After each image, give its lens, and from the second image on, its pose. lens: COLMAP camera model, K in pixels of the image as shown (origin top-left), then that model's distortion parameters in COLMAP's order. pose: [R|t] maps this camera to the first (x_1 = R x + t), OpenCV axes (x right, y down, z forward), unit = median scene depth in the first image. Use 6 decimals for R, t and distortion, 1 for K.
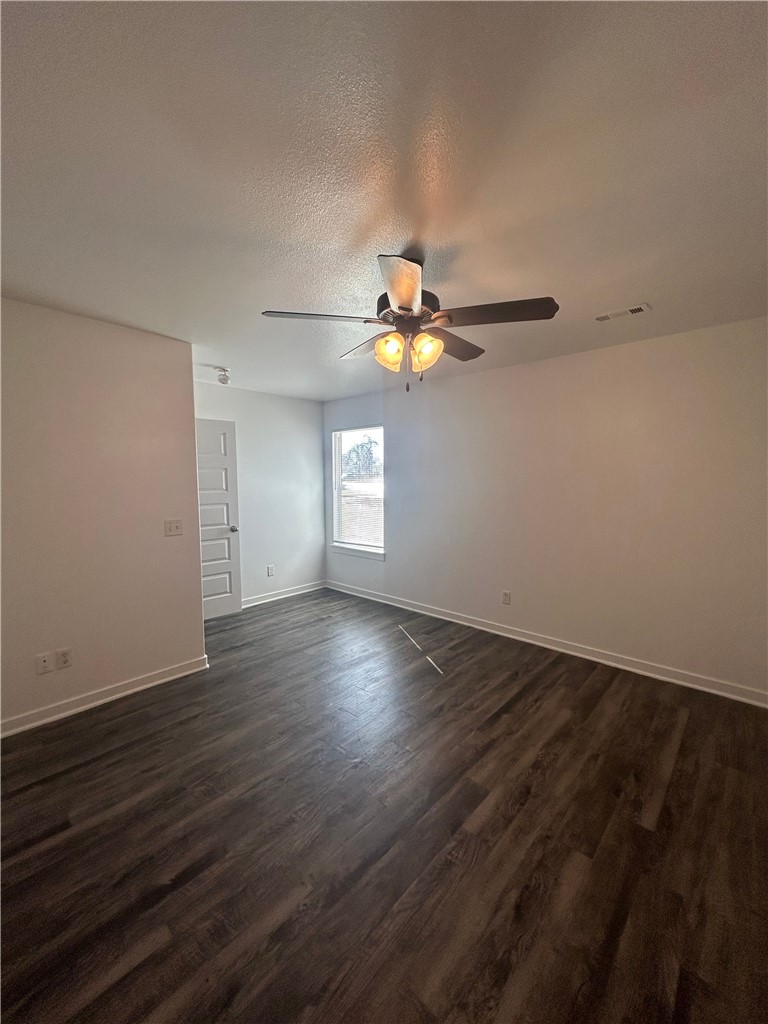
lens RADIAL K [[409.0, 0, 384.0], [0, 409.0, 512.0], [0, 0, 1]] dist [0.000721, 0.000393]
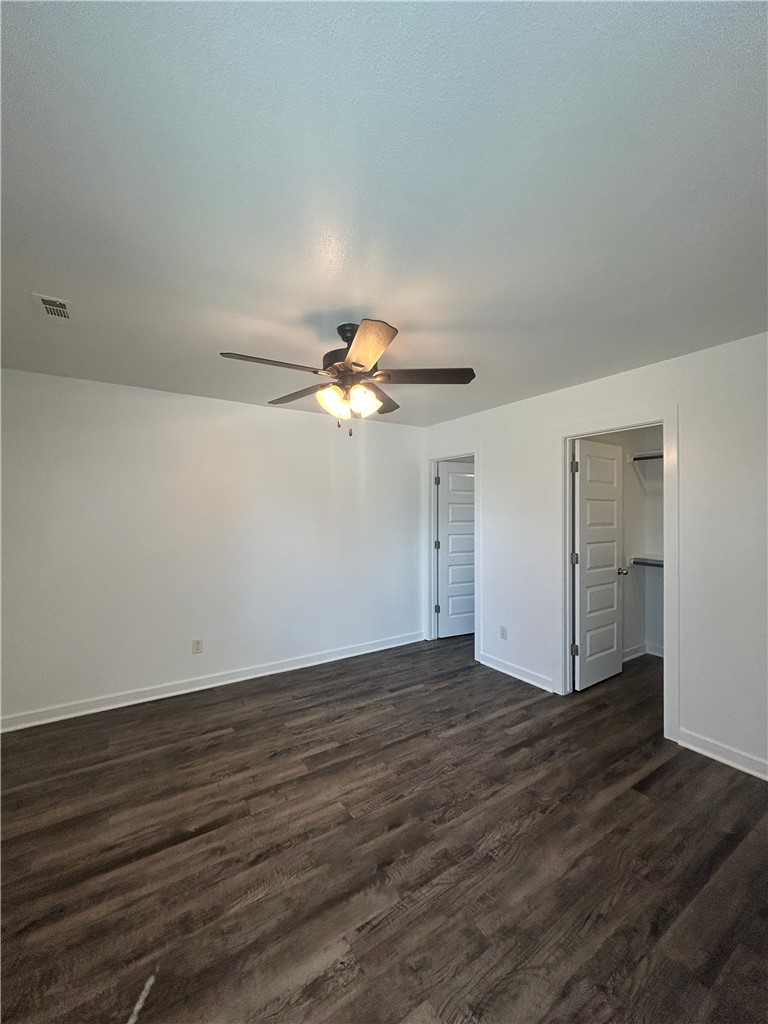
lens RADIAL K [[409.0, 0, 384.0], [0, 409.0, 512.0], [0, 0, 1]] dist [0.000721, 0.000393]
pose [[-0.966465, 0.002624, 0.256787, -0.303106], [0.025107, 0.996123, 0.084313, -0.174835], [-0.255570, 0.087933, -0.962783, 1.992066]]
